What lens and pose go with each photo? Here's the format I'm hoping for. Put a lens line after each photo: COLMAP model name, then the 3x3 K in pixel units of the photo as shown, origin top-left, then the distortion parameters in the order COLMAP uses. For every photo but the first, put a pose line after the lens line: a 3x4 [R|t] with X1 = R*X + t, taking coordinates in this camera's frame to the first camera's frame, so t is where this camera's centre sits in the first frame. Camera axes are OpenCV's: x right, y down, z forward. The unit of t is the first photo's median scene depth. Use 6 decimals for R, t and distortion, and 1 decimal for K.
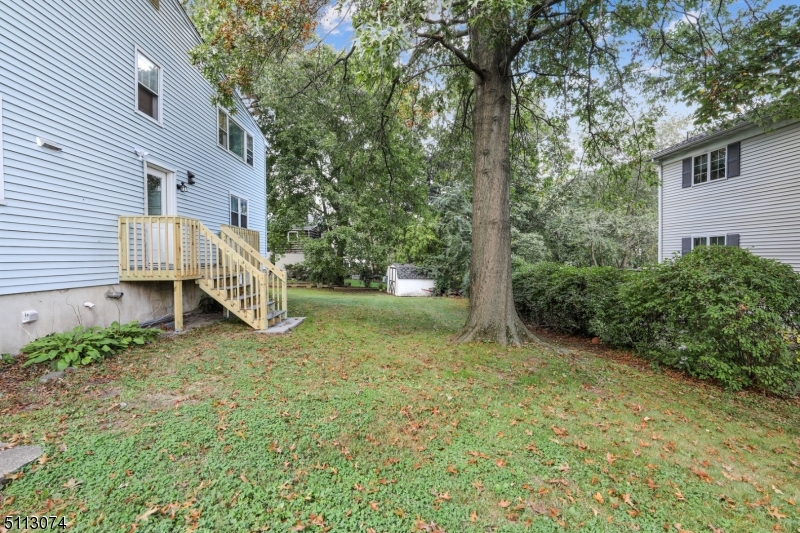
lens RADIAL K [[358.9, 0, 399.1], [0, 358.9, 265.6], [0, 0, 1]] dist [0.001398, -0.000166]
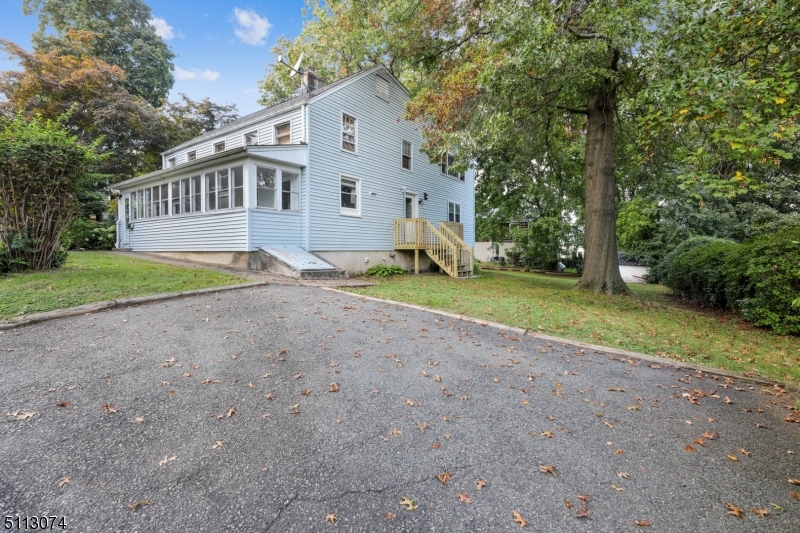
lens RADIAL K [[358.9, 0, 400.2], [0, 358.9, 265.7], [0, 0, 1]] dist [0.001398, -0.000166]
pose [[0.801560, 0.026612, -0.597322, 0.481406], [-0.014418, 0.999579, 0.025186, 0.074189], [0.597741, -0.011575, 0.801606, -0.629085]]
